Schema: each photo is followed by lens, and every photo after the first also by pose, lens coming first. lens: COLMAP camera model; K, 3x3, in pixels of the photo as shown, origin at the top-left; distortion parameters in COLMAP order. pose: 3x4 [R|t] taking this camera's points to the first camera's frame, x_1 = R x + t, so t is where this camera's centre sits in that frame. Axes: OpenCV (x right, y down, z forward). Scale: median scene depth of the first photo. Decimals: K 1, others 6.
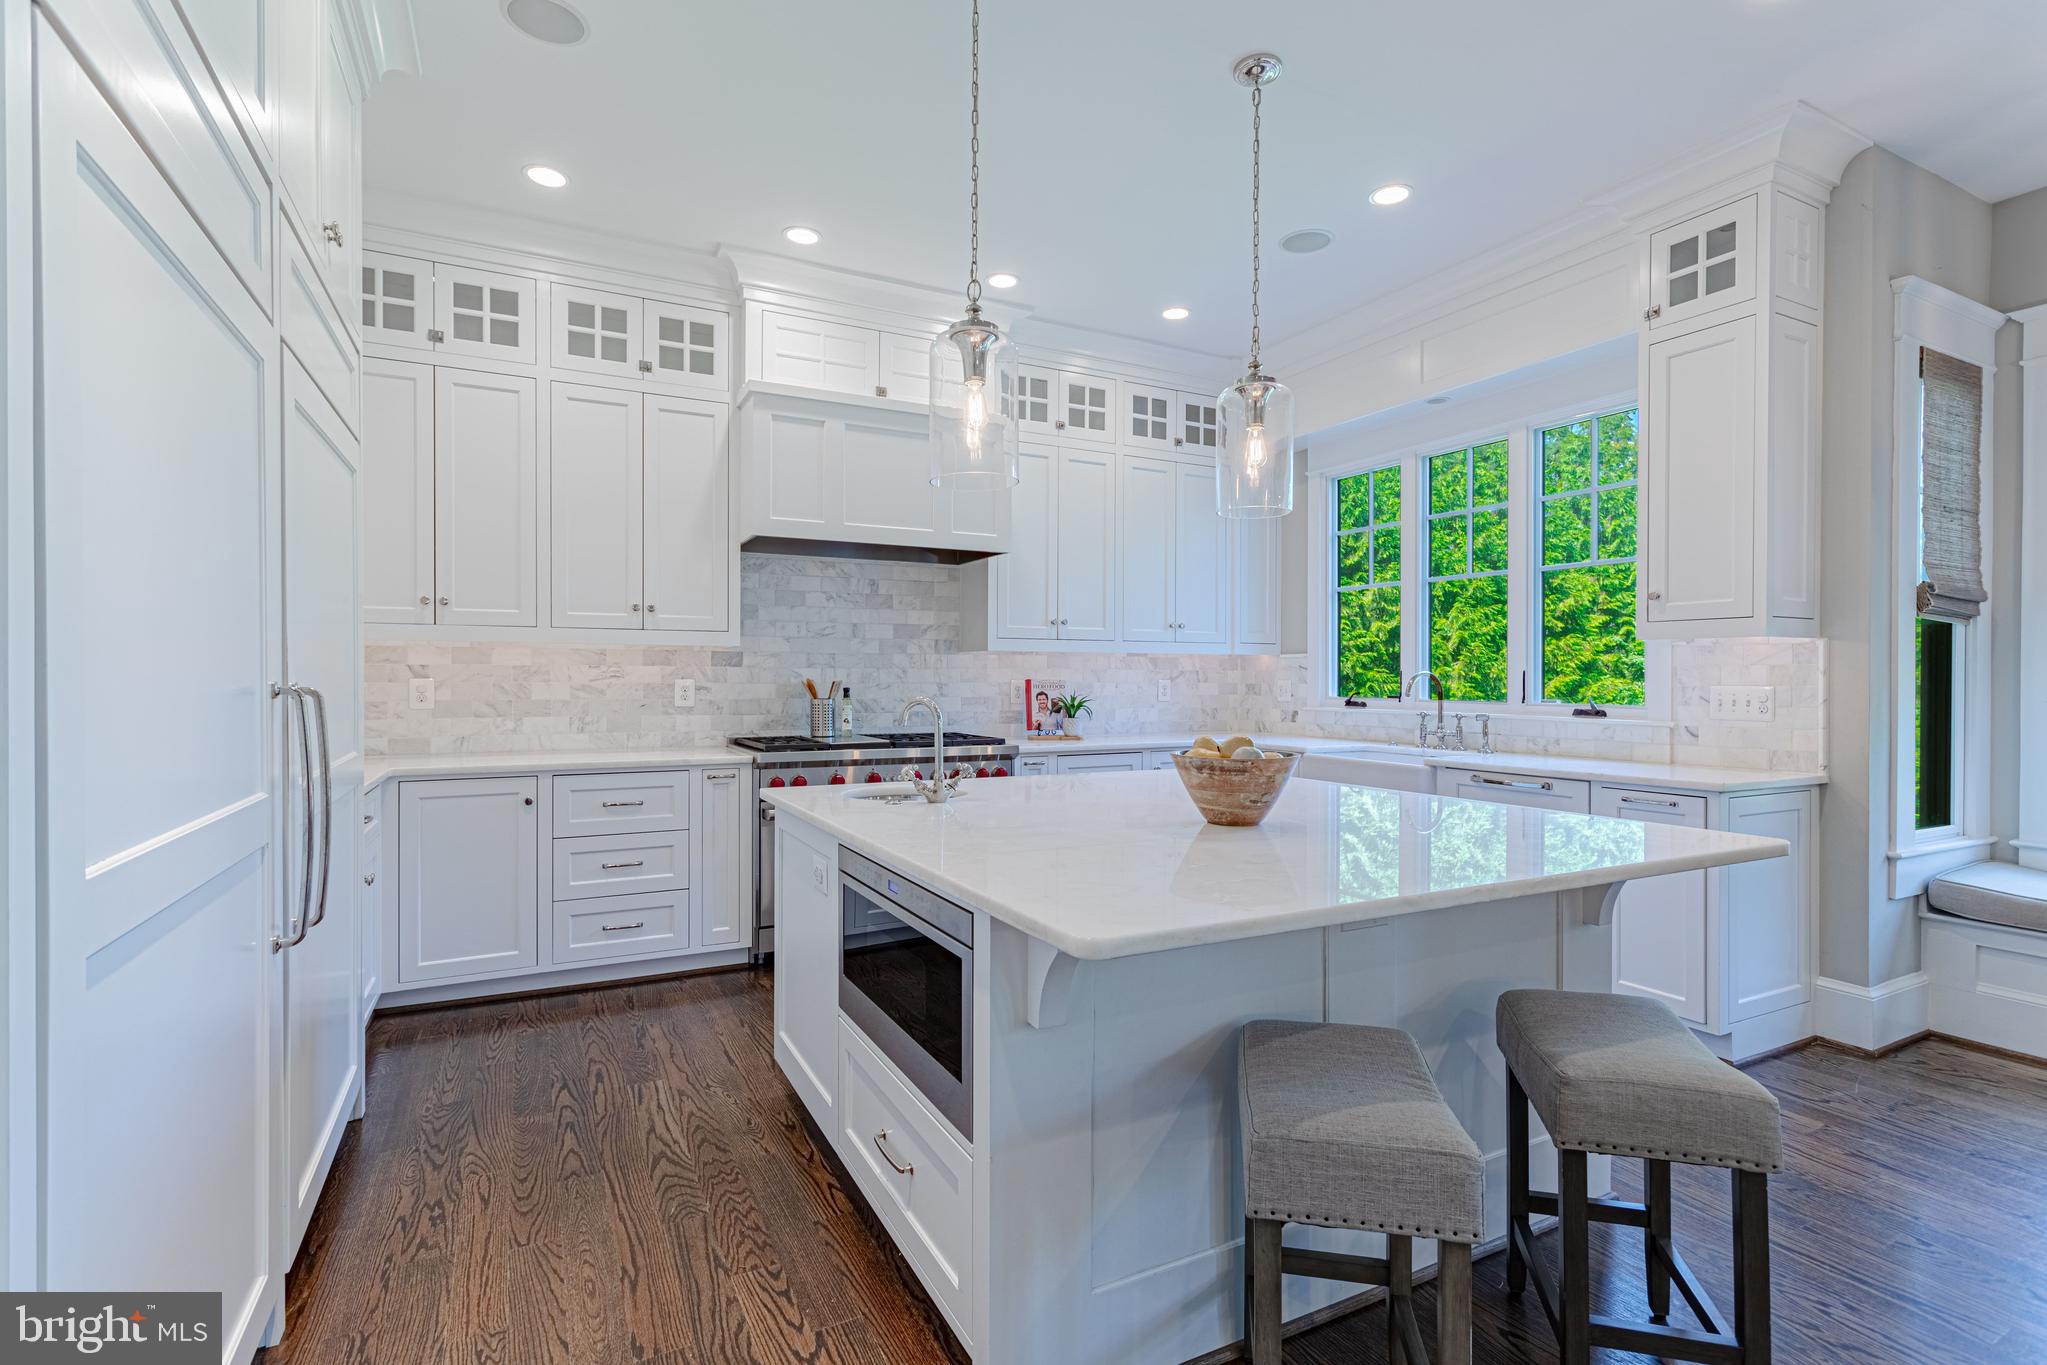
lens RADIAL K [[966.0, 0, 1024.2], [0, 966.0, 681.7], [0, 0, 1]] dist [0.005052, 0.002084]
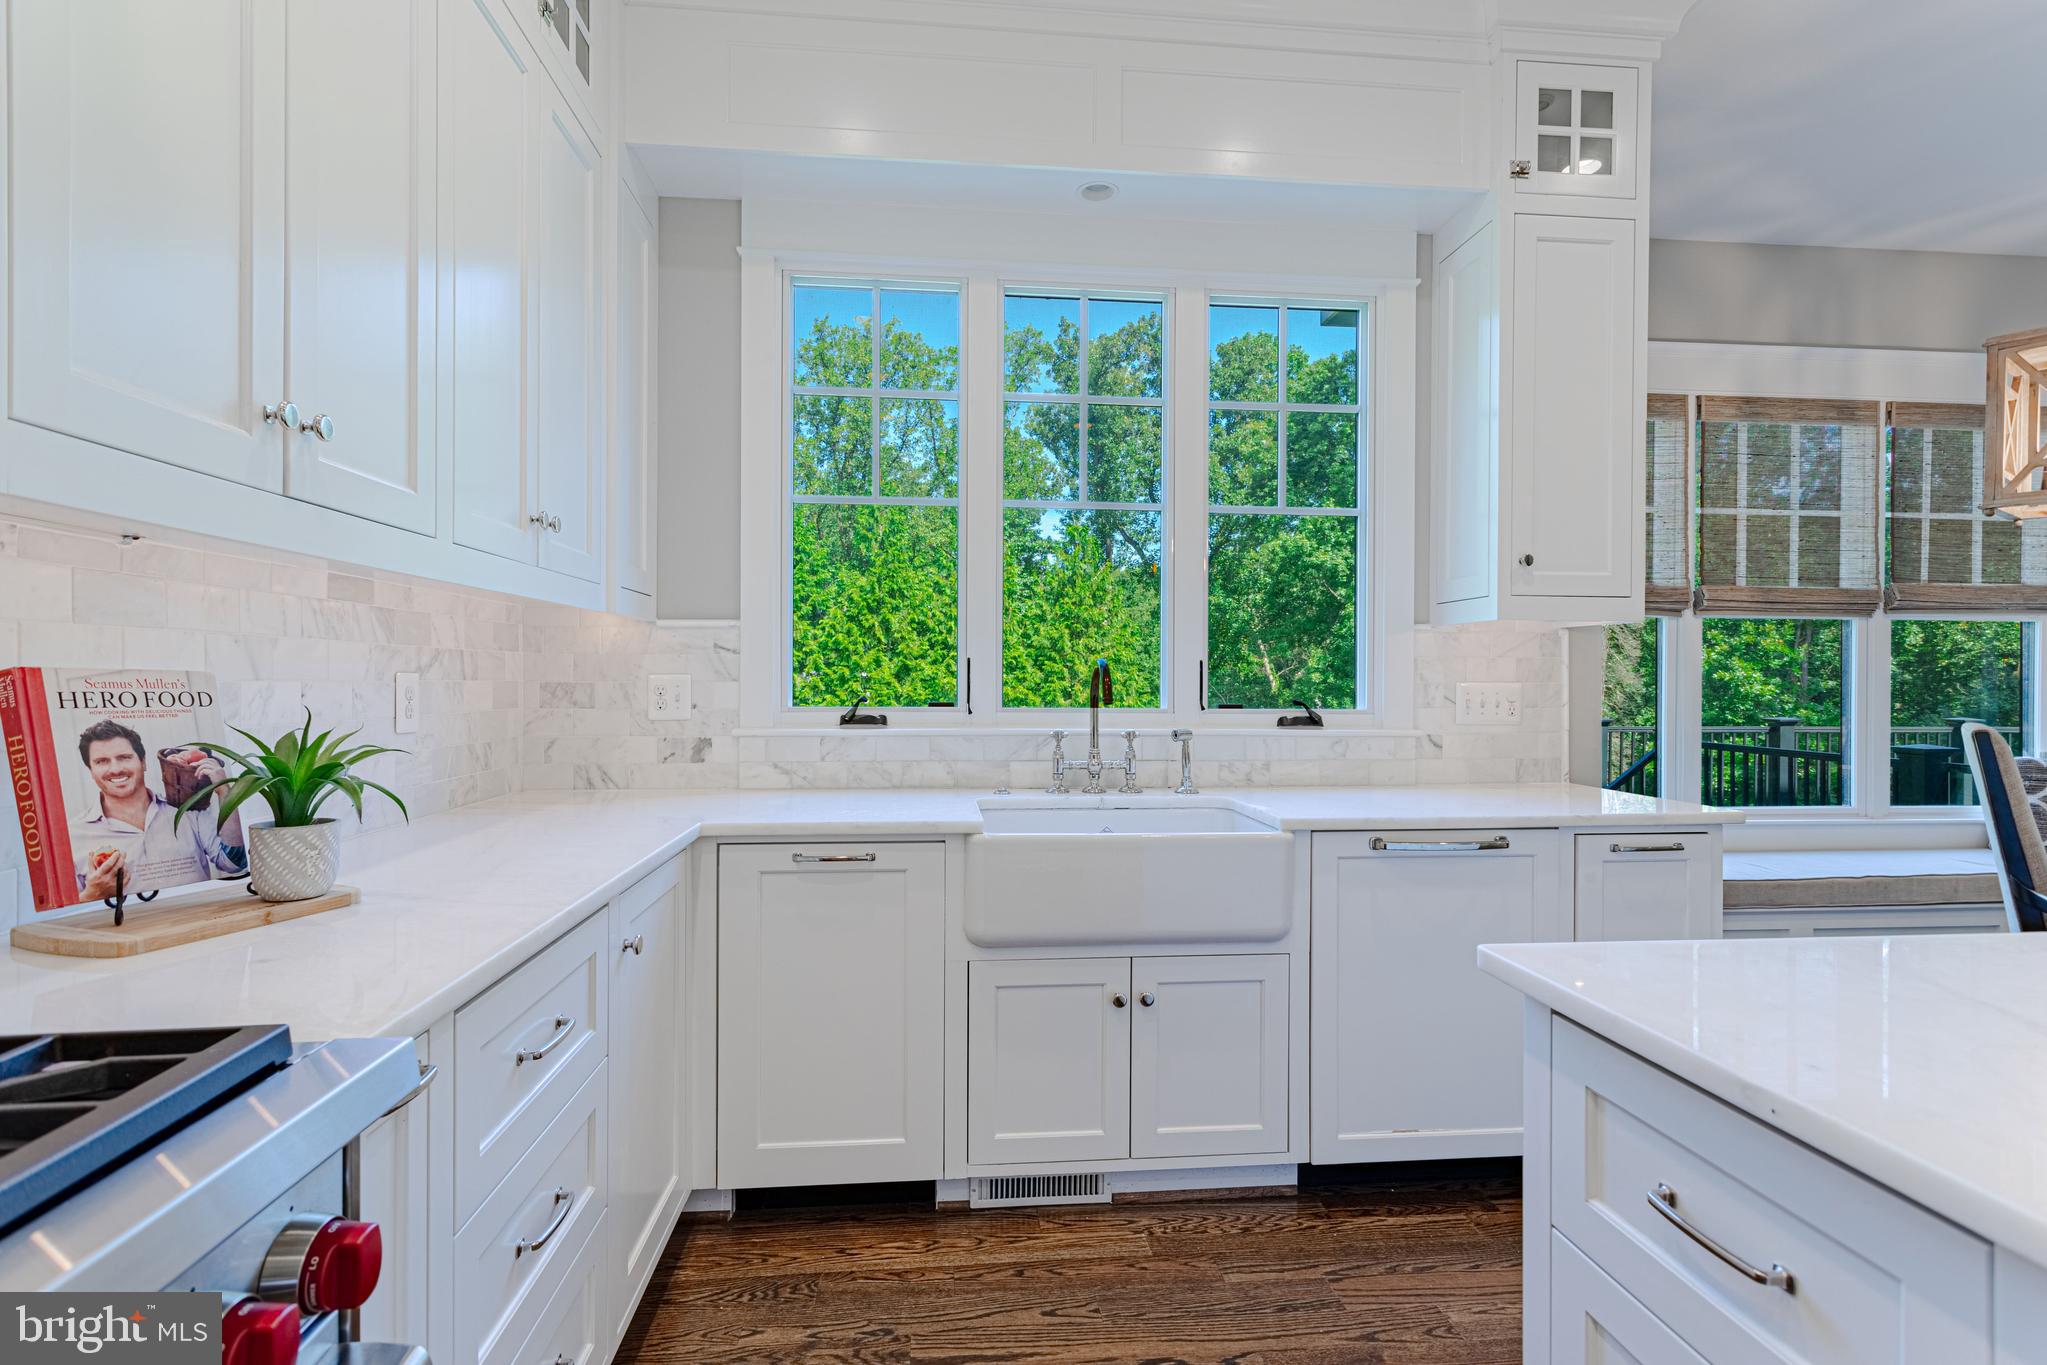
lens RADIAL K [[966.0, 0, 1035.3], [0, 966.0, 682.7], [0, 0, 1]] dist [0.005052, 0.002084]
pose [[0.377892, -0.006206, 0.925829, -0.138968], [-0.000045, 0.999977, 0.006721, -0.000993], [-0.925850, -0.002582, 0.377883, 0.901630]]
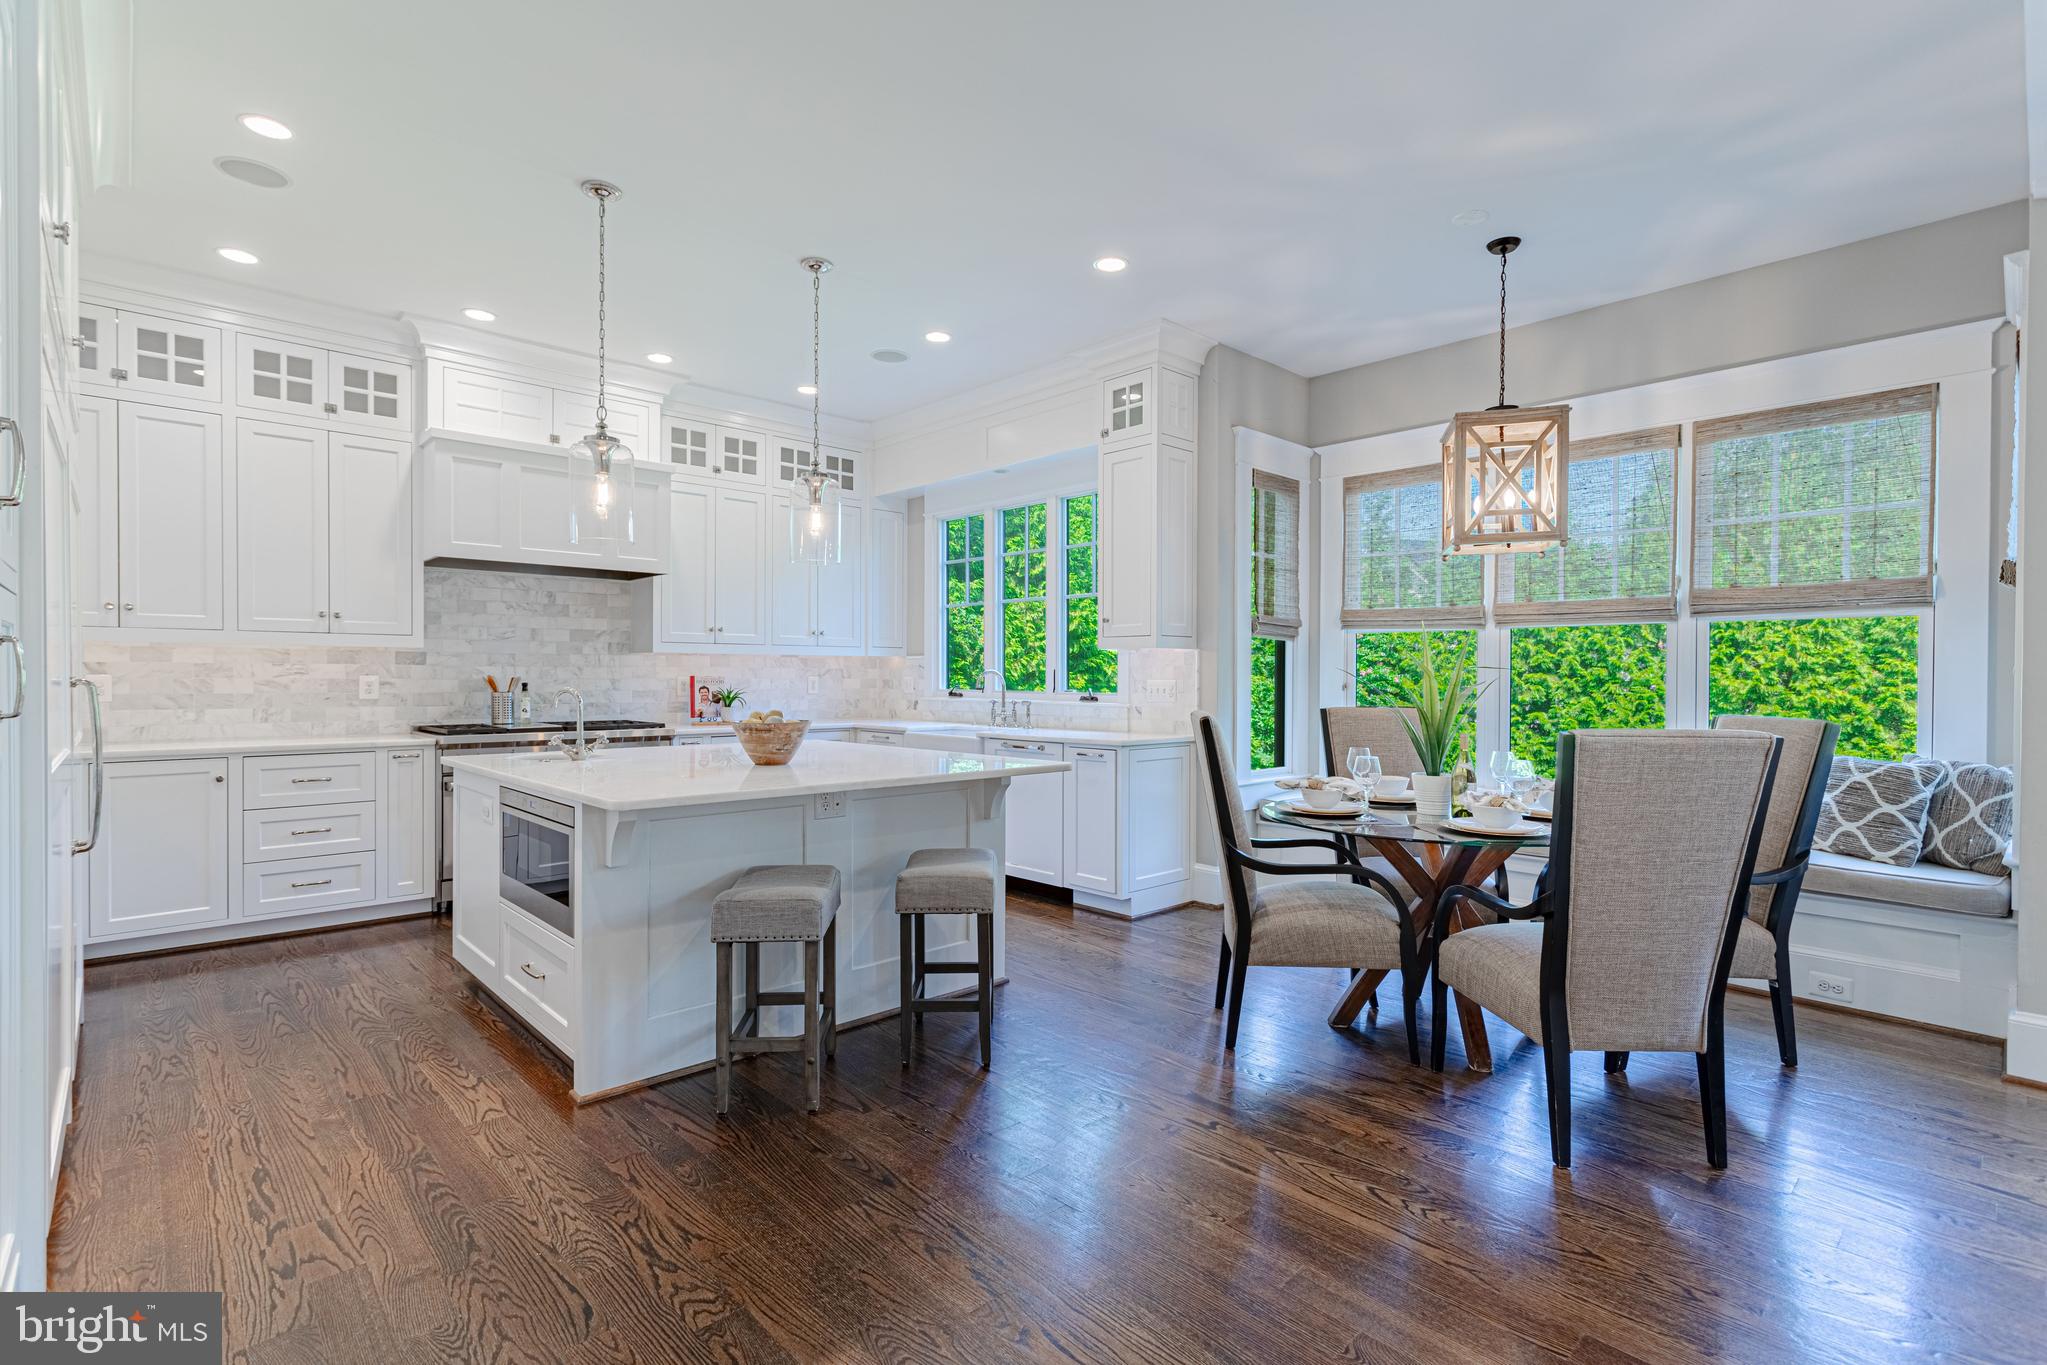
lens RADIAL K [[966.0, 0, 1025.3], [0, 966.0, 680.2], [0, 0, 1]] dist [0.005052, 0.002084]
pose [[0.963507, -0.001408, 0.267679, 0.105079], [0.001108, 0.999999, 0.001270, 0.002570], [-0.267680, -0.000927, 0.963507, -0.360430]]
